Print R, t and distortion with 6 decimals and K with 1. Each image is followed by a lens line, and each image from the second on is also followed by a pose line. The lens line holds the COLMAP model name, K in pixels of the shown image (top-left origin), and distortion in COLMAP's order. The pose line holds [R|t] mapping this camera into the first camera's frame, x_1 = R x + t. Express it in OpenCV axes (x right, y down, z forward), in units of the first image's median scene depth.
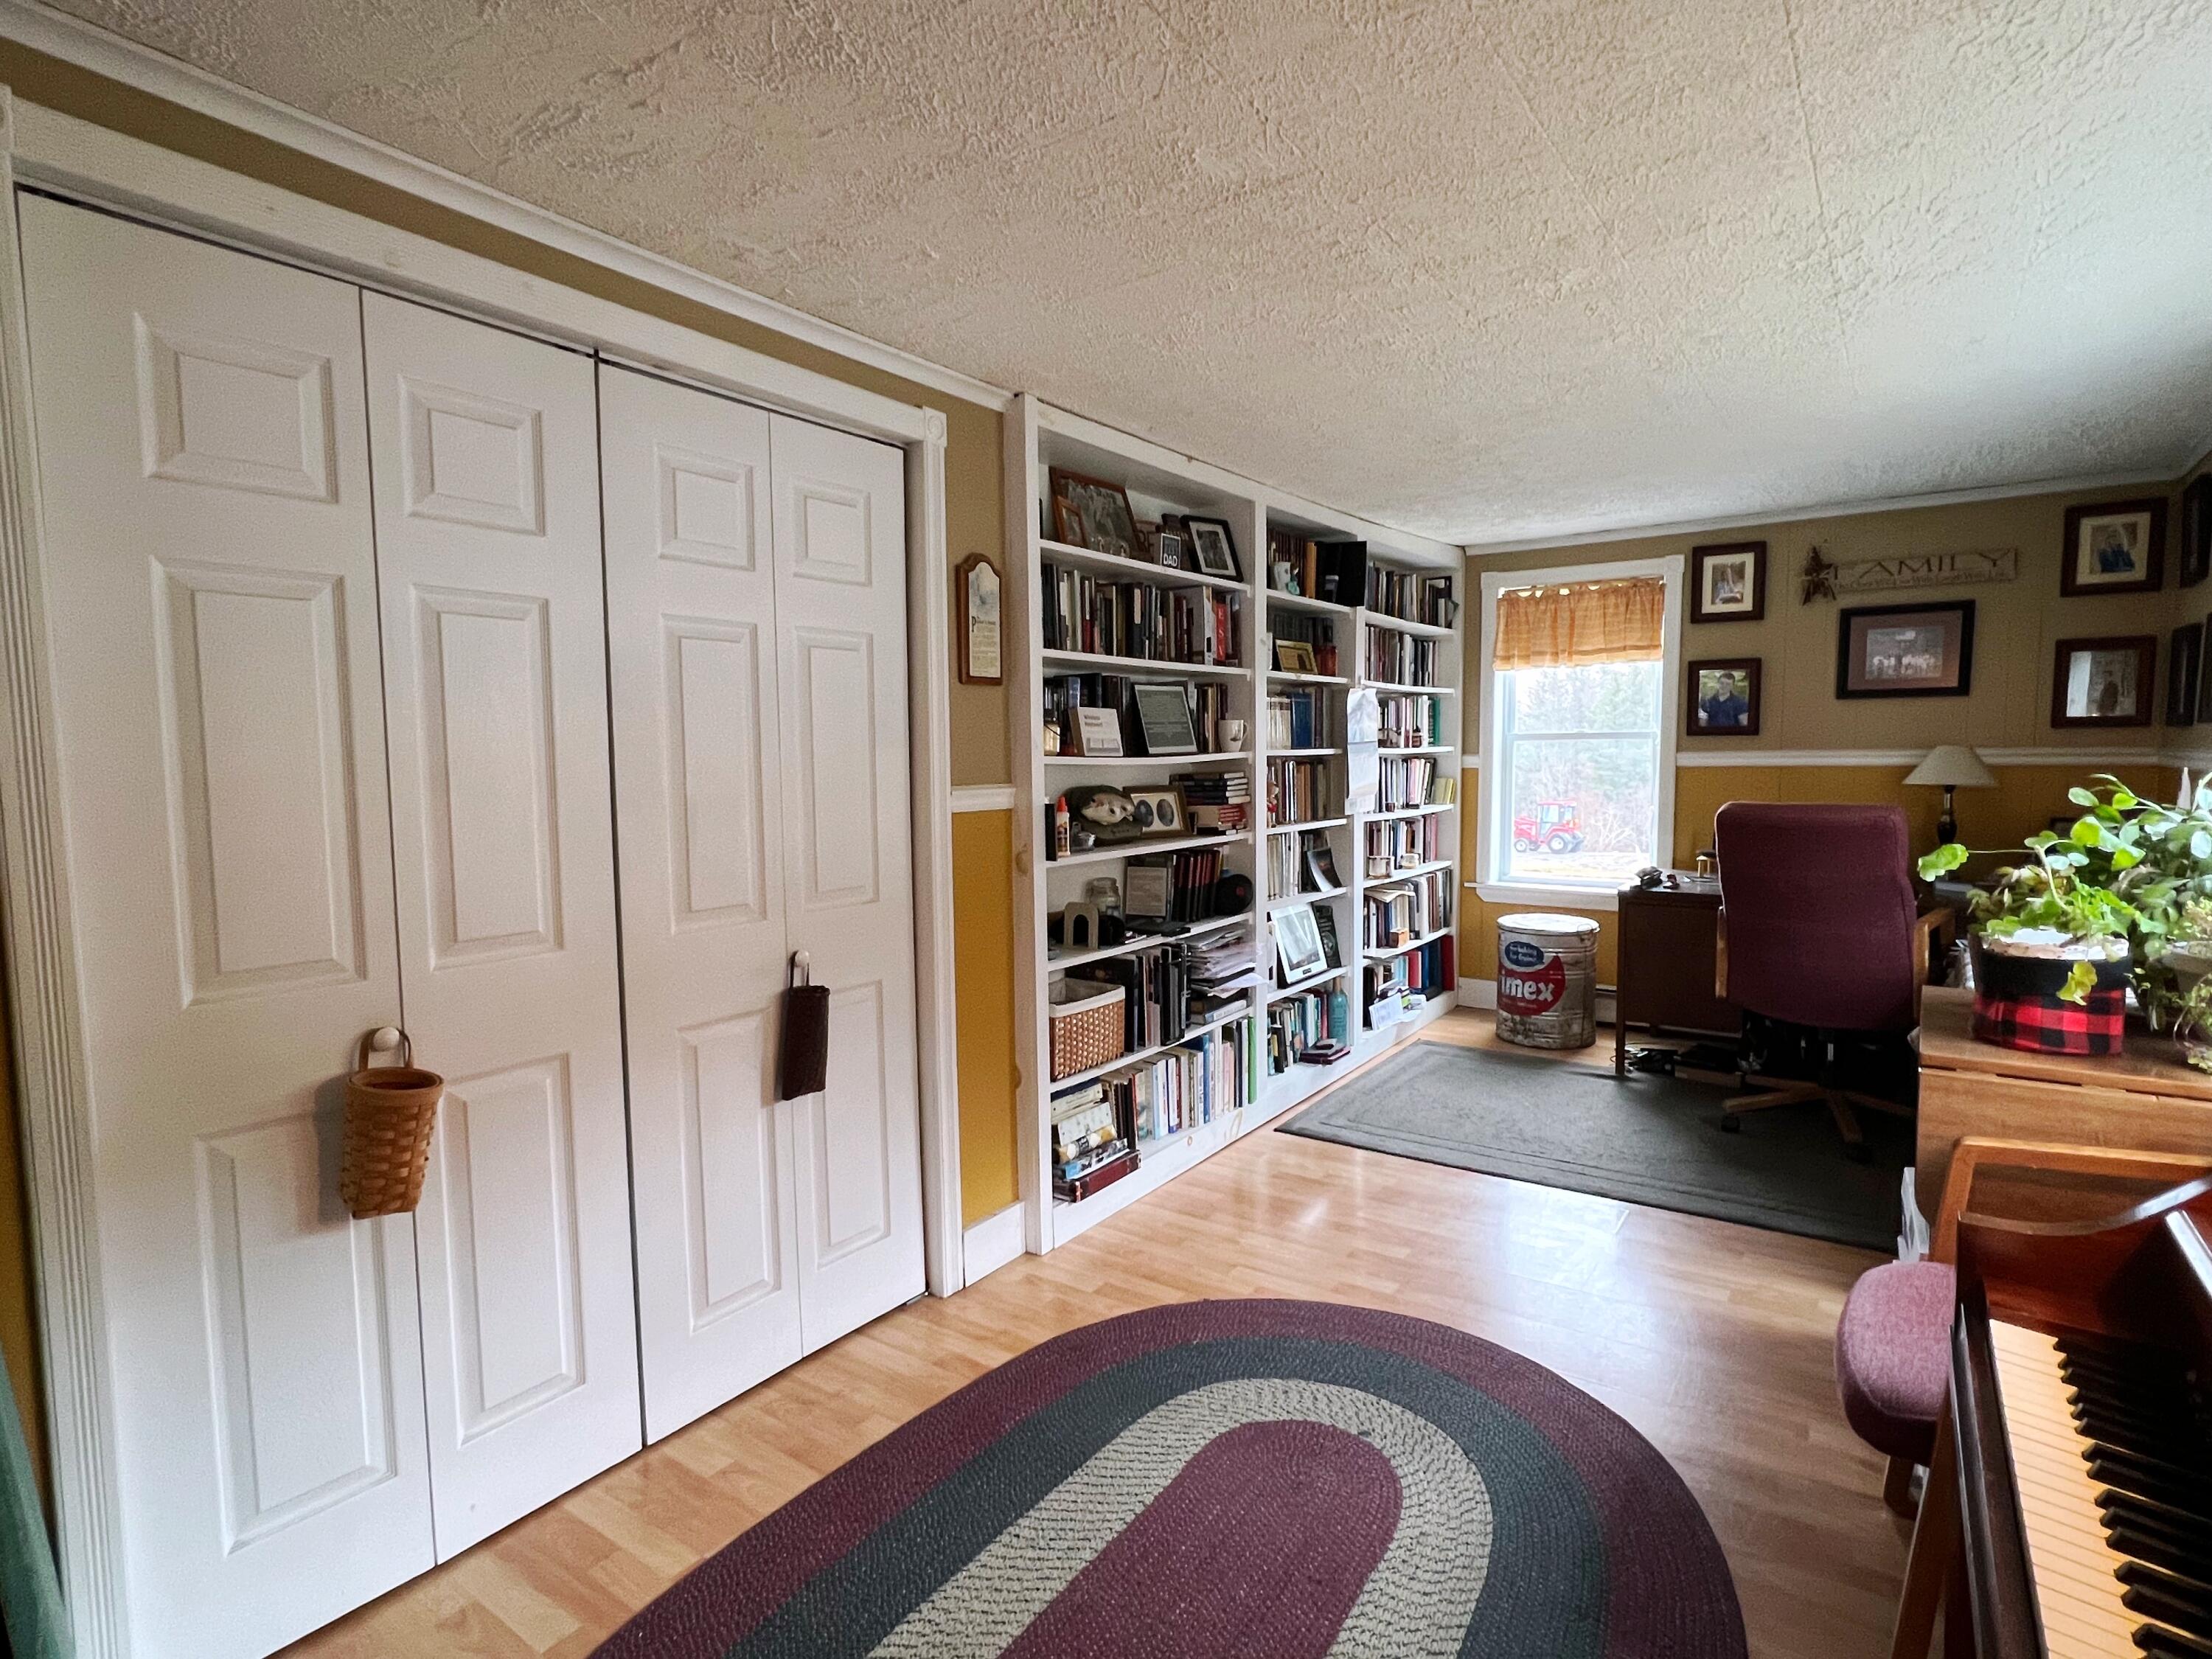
lens RADIAL K [[1160.2, 0, 1120.6], [0, 1160.2, 838.0], [0, 0, 1]] dist [-0.001342, 0.000711]
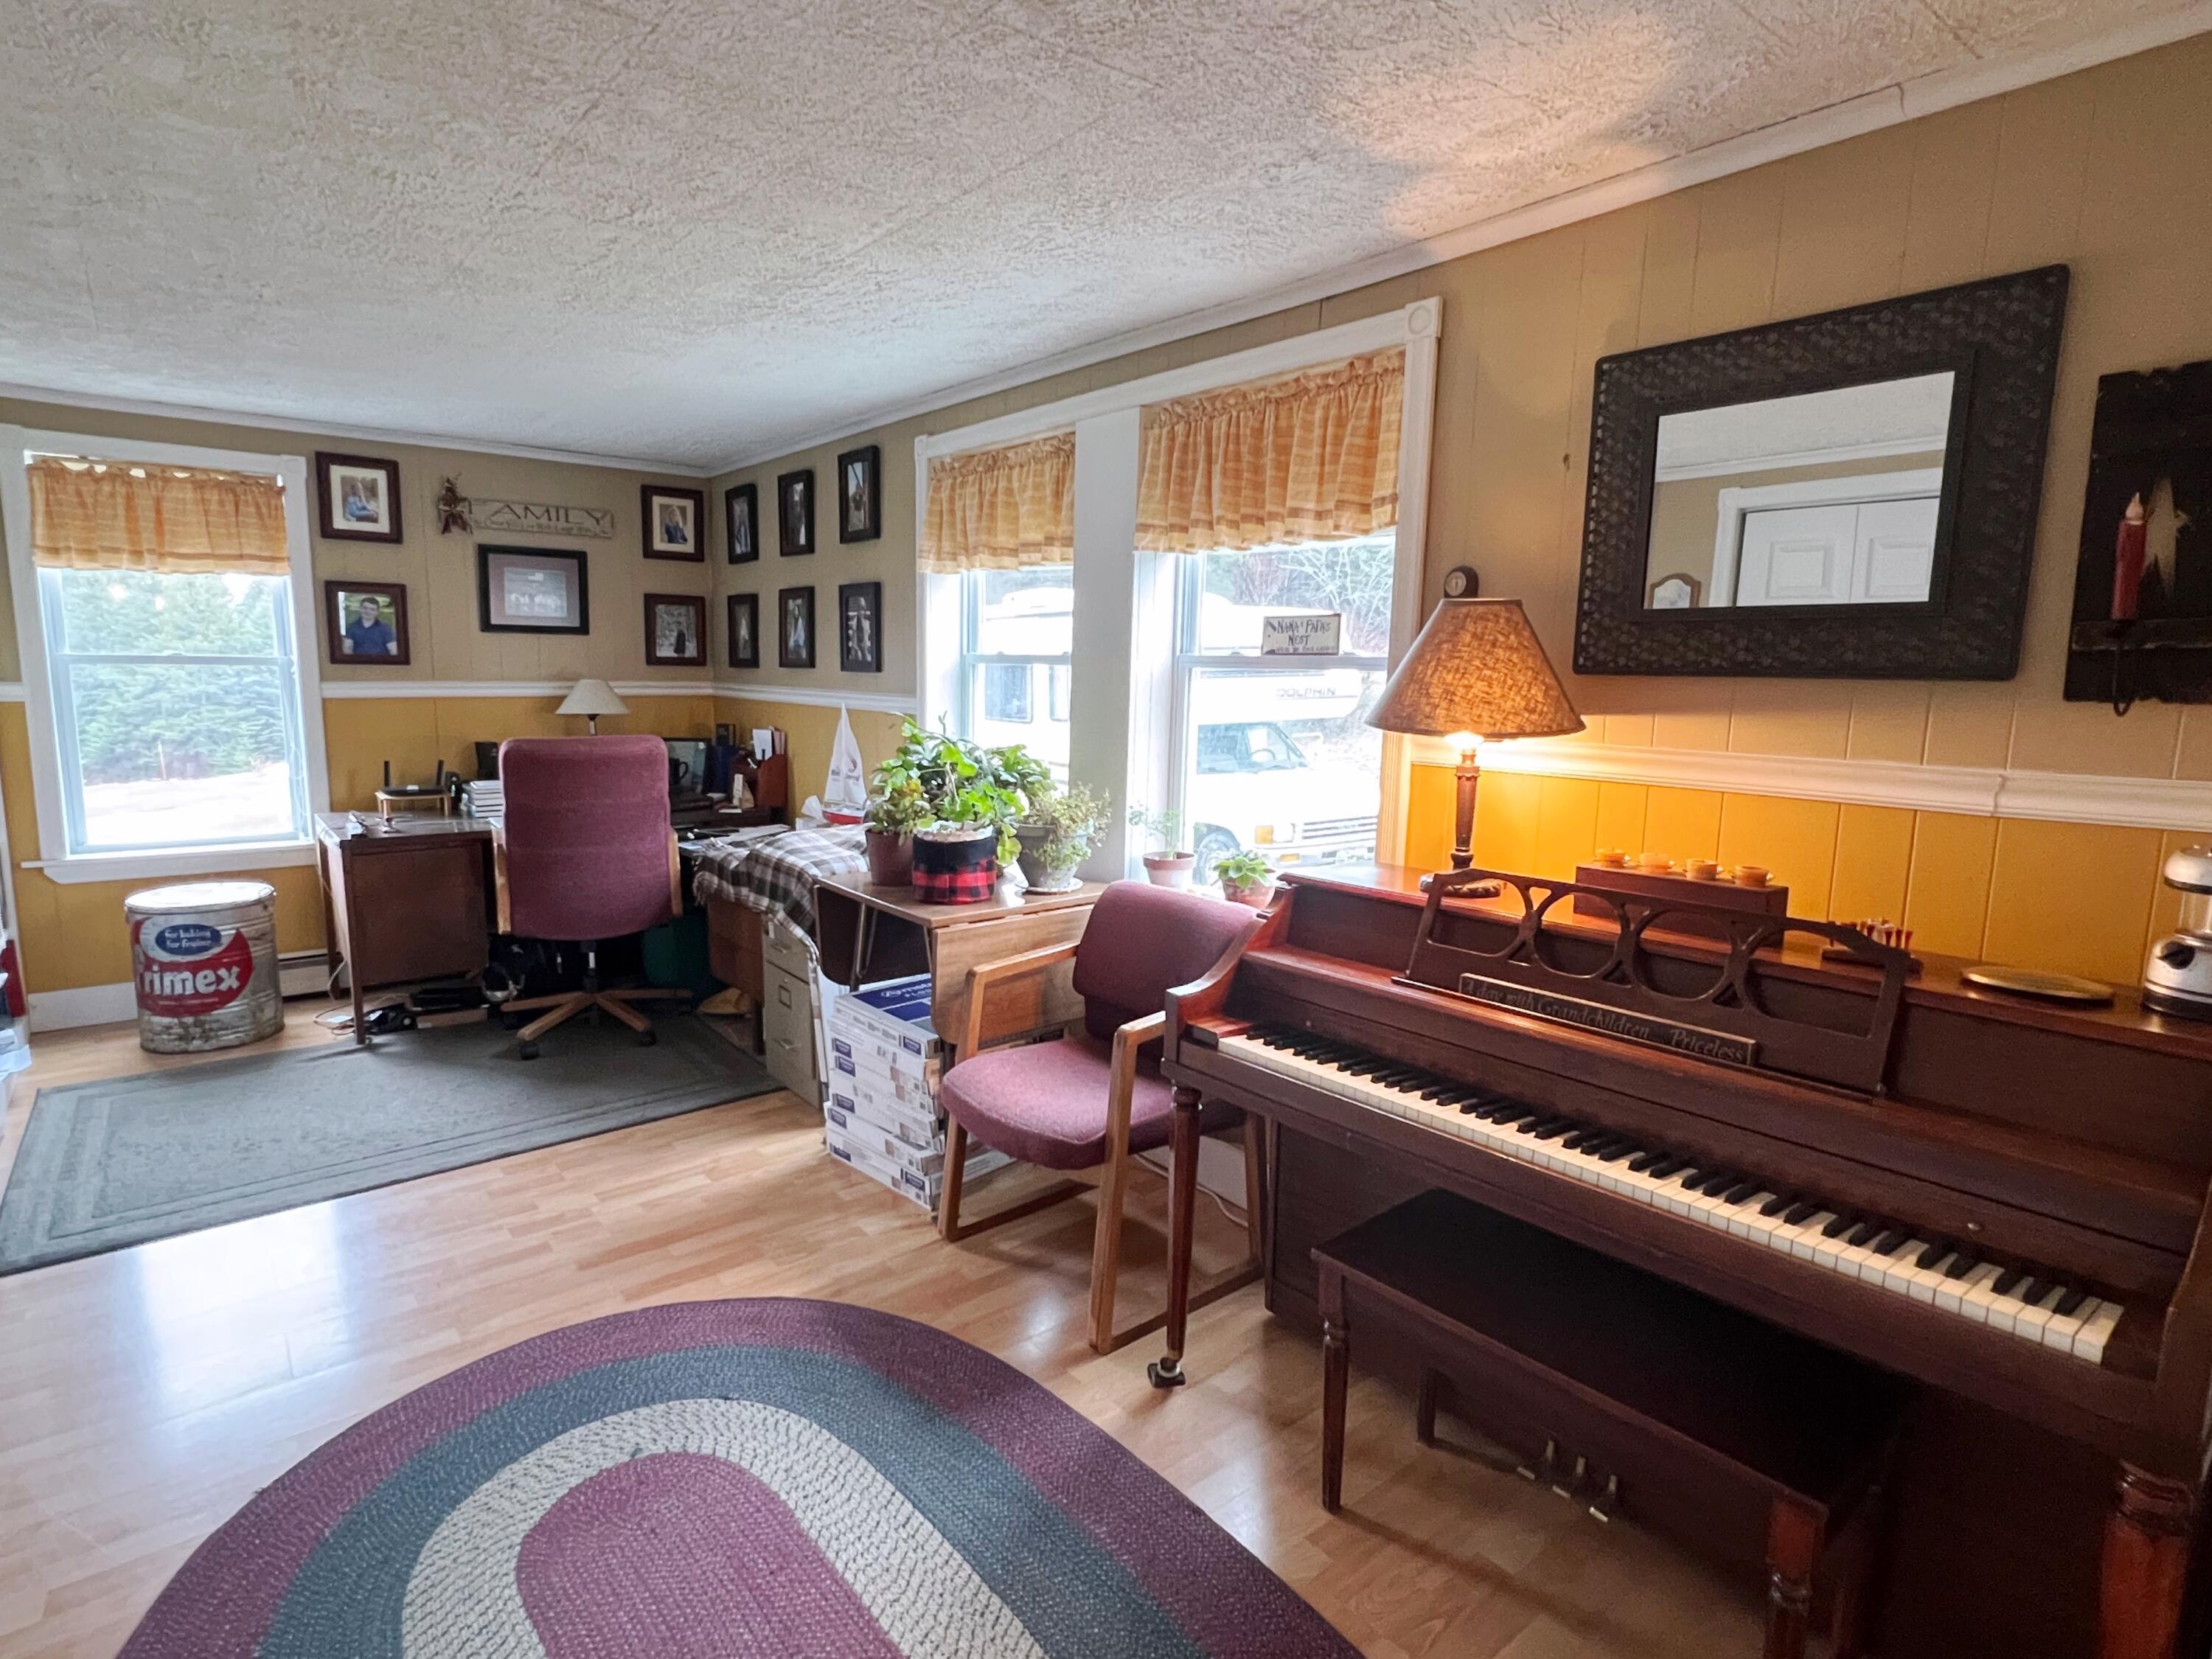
lens RADIAL K [[1160.2, 0, 1118.9], [0, 1160.2, 830.0], [0, 0, 1]] dist [-0.001342, 0.000711]
pose [[0.246342, -0.121247, 0.961569, -0.260852], [0.054220, 0.992314, 0.111234, -0.028656], [-0.967665, 0.024734, 0.251023, 0.194618]]
